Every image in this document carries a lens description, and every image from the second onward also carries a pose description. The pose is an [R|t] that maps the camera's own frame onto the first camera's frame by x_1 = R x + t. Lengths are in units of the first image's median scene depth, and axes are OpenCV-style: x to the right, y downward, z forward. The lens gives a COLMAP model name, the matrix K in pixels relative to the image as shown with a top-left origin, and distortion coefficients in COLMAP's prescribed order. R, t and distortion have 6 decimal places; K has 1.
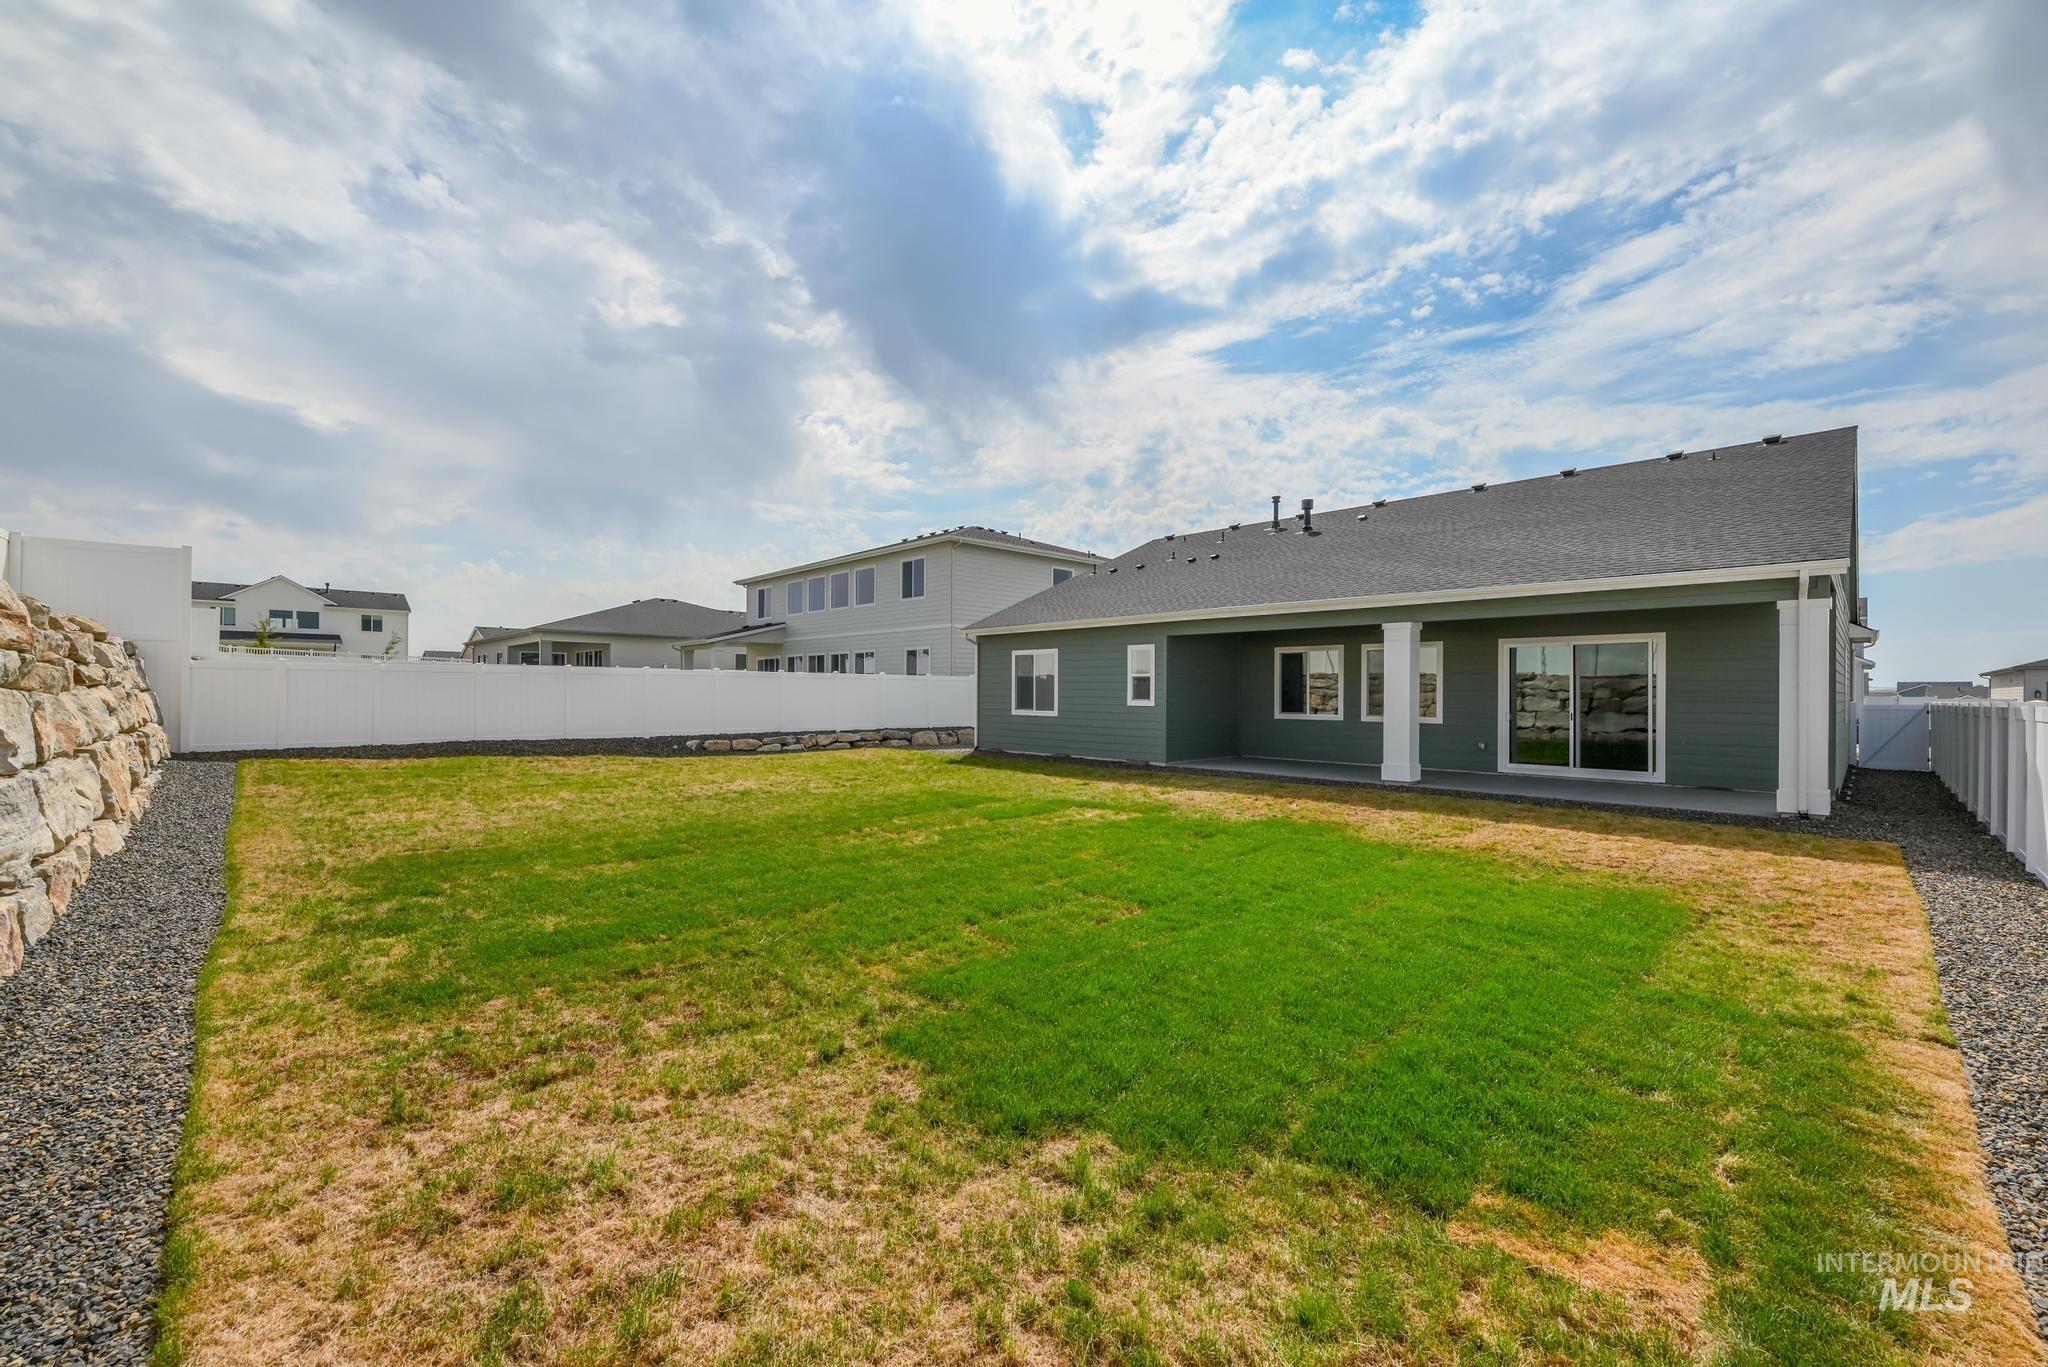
lens RADIAL K [[839.6, 0, 991.7], [0, 839.6, 684.9], [0, 0, 1]] dist [-0.000370, -0.000097]
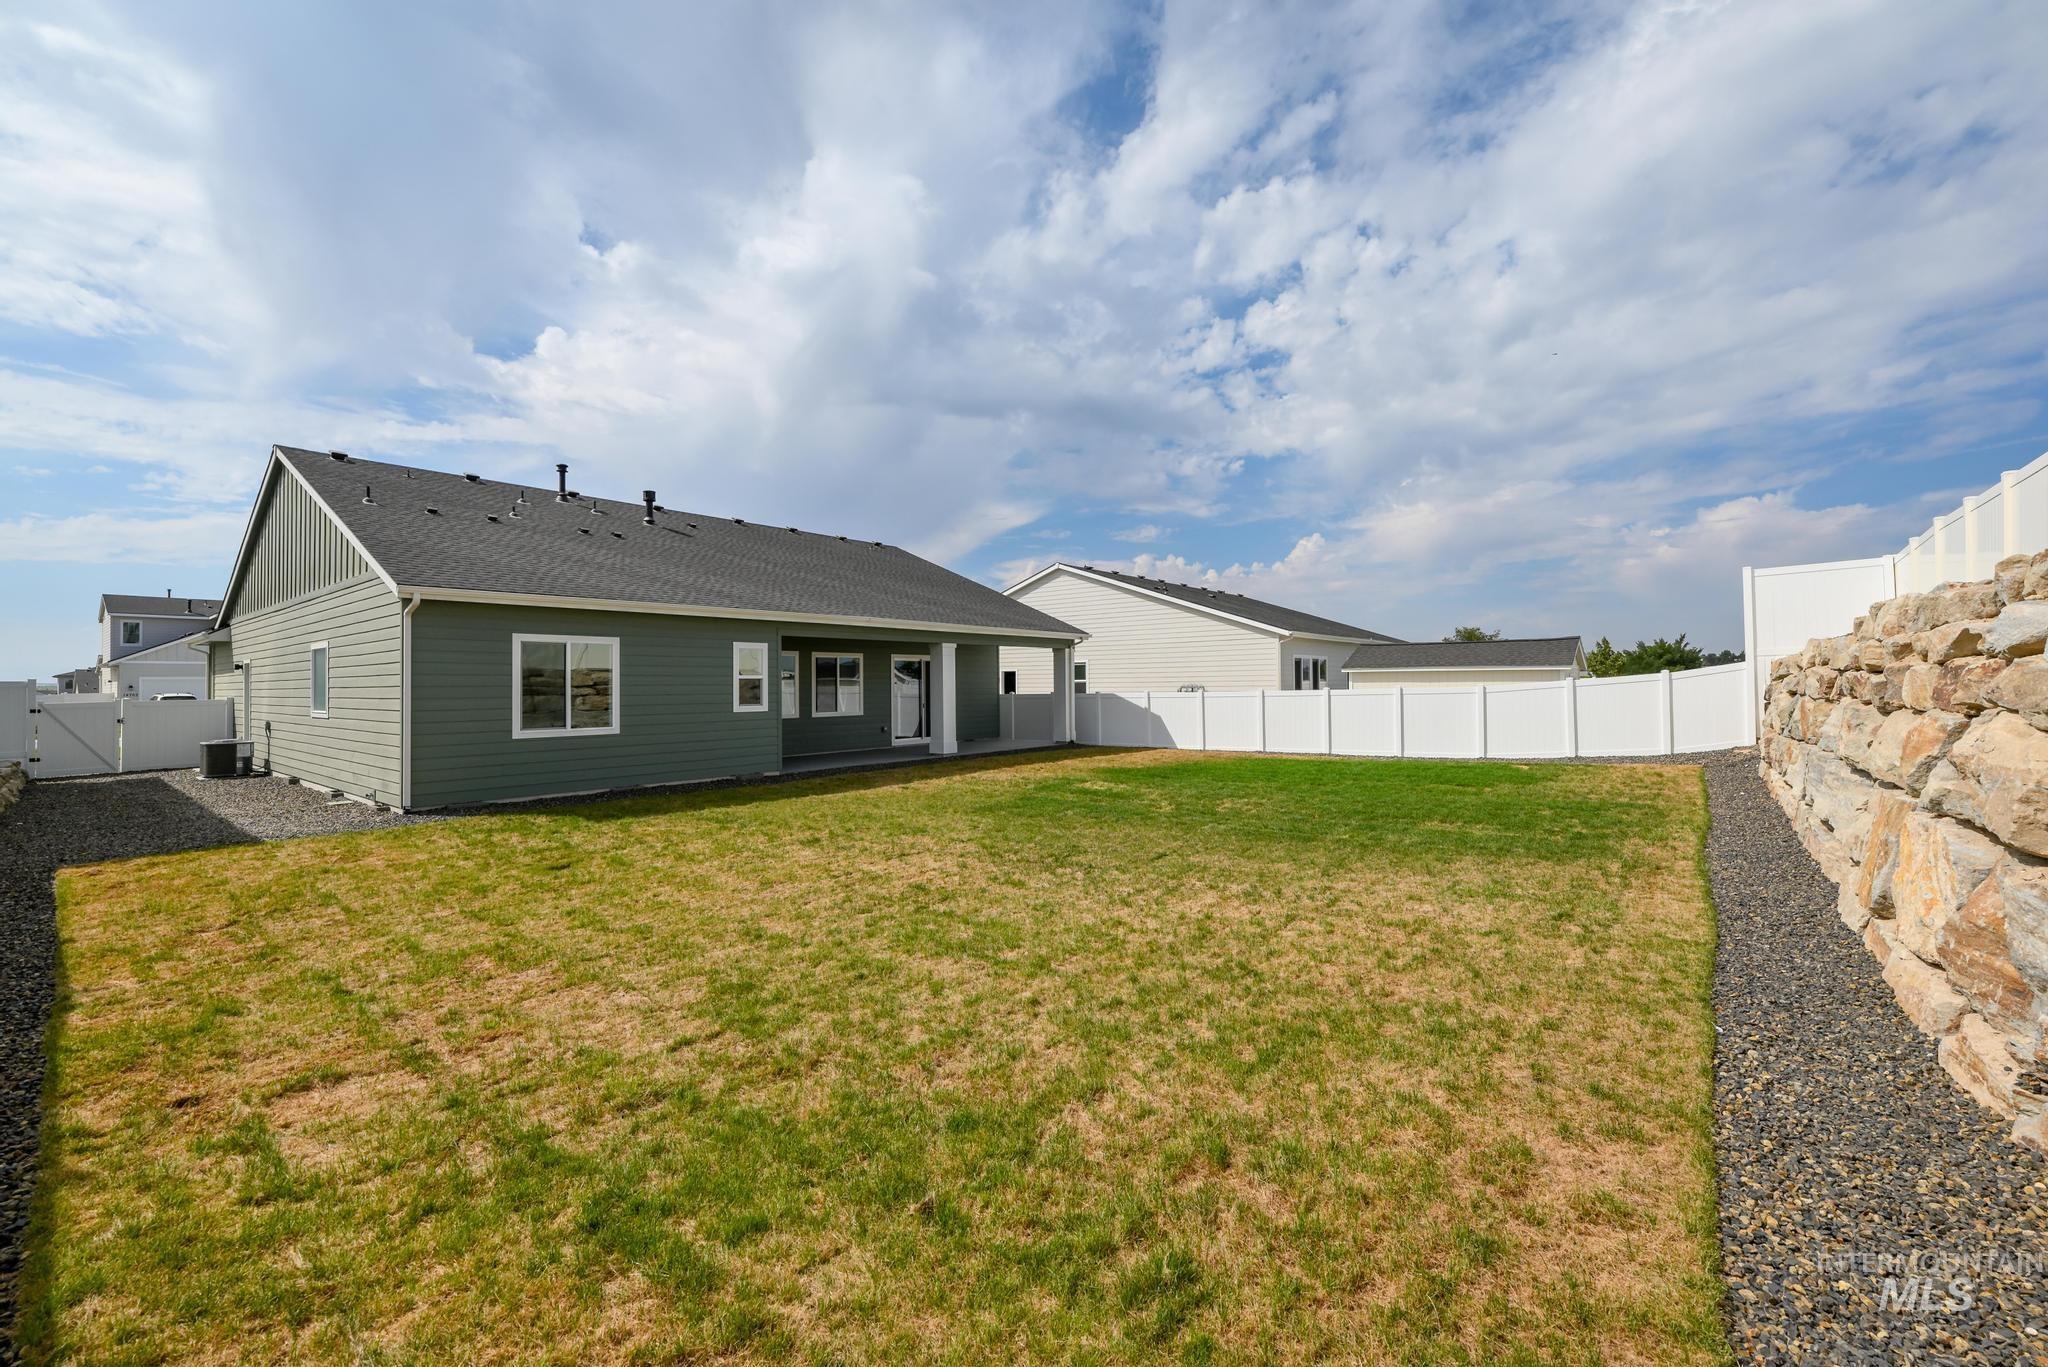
lens RADIAL K [[839.6, 0, 991.7], [0, 839.6, 684.9], [0, 0, 1]] dist [-0.000370, -0.000097]
pose [[-0.094039, -0.006820, 0.995545, -0.608683], [-0.005184, 0.999966, 0.006360, -0.008844], [-0.995555, -0.004562, -0.094071, 0.703476]]
